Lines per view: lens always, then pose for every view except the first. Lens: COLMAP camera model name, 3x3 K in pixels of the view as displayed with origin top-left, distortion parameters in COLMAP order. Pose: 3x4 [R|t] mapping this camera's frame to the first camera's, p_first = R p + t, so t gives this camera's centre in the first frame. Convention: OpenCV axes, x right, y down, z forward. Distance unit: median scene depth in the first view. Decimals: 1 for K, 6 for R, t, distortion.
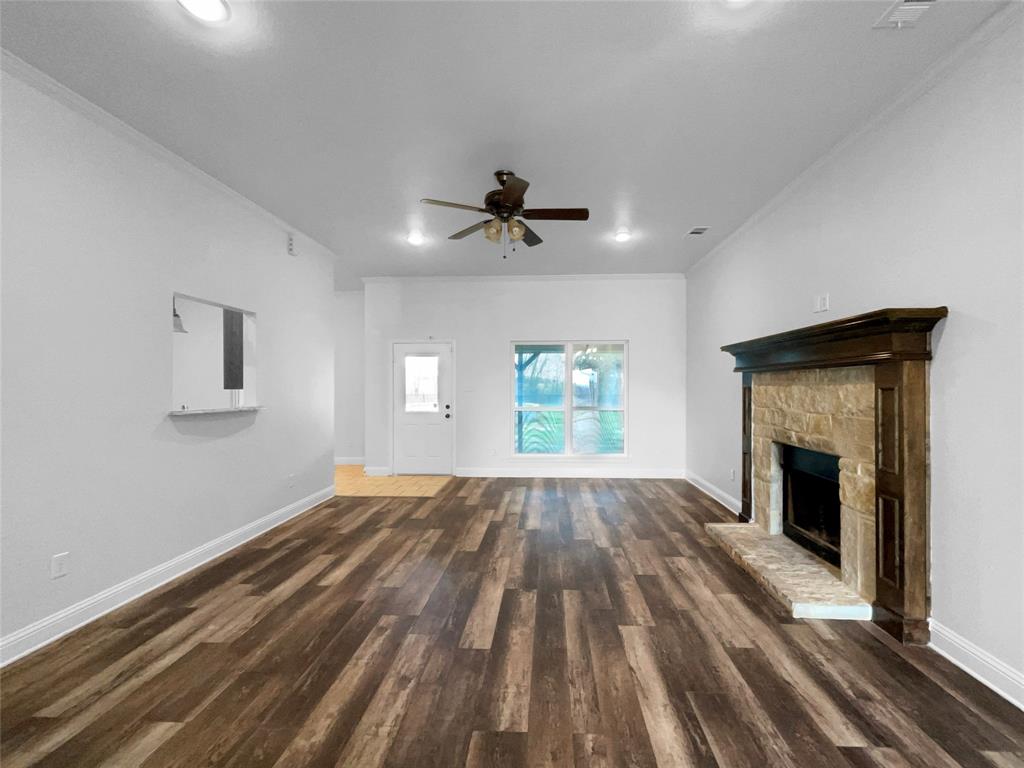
lens RADIAL K [[439.0, 0, 530.5], [0, 439.0, 385.4], [0, 0, 1]] dist [0.000854, -0.000934]
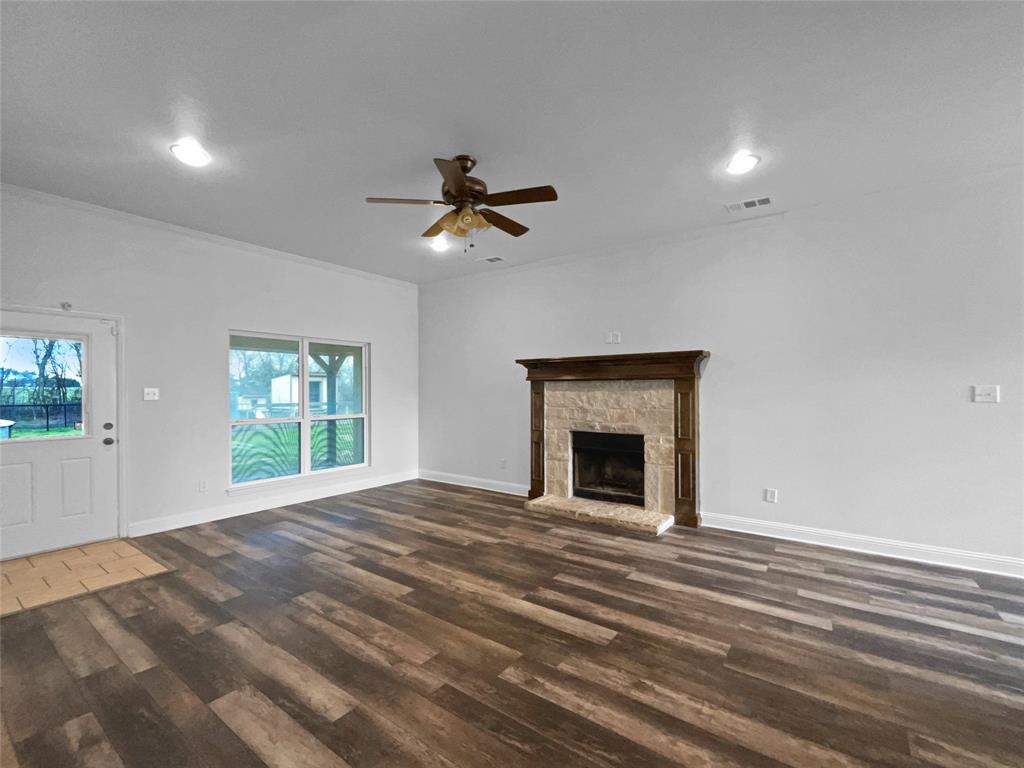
lens RADIAL K [[439.0, 0, 517.9], [0, 439.0, 390.2], [0, 0, 1]] dist [0.000854, -0.000934]
pose [[0.545570, 0.003735, 0.838057, -0.836087], [-0.002121, 0.999993, -0.003075, 0.002353], [-0.838062, -0.000100, 0.545574, 0.448694]]
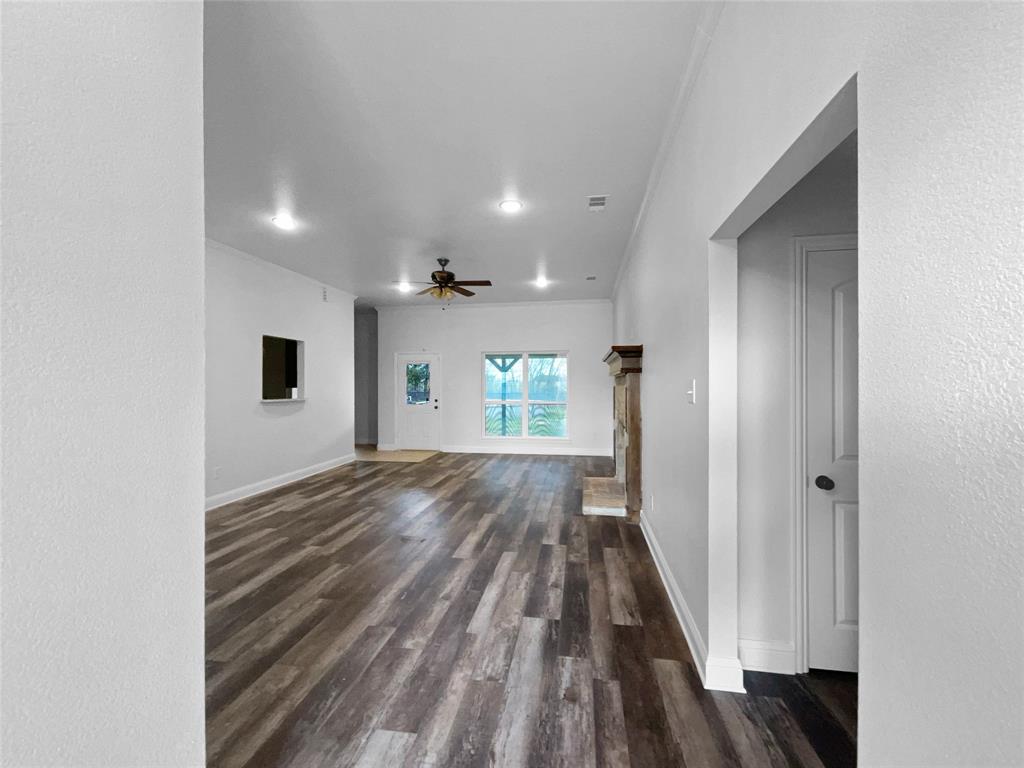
lens RADIAL K [[439.0, 0, 503.0], [0, 439.0, 383.6], [0, 0, 1]] dist [0.000854, -0.000934]
pose [[0.991578, -0.000060, -0.129514, 0.413399], [0.000100, 1.000000, 0.000302, -0.007984], [0.129514, -0.000312, 0.991578, -0.680941]]
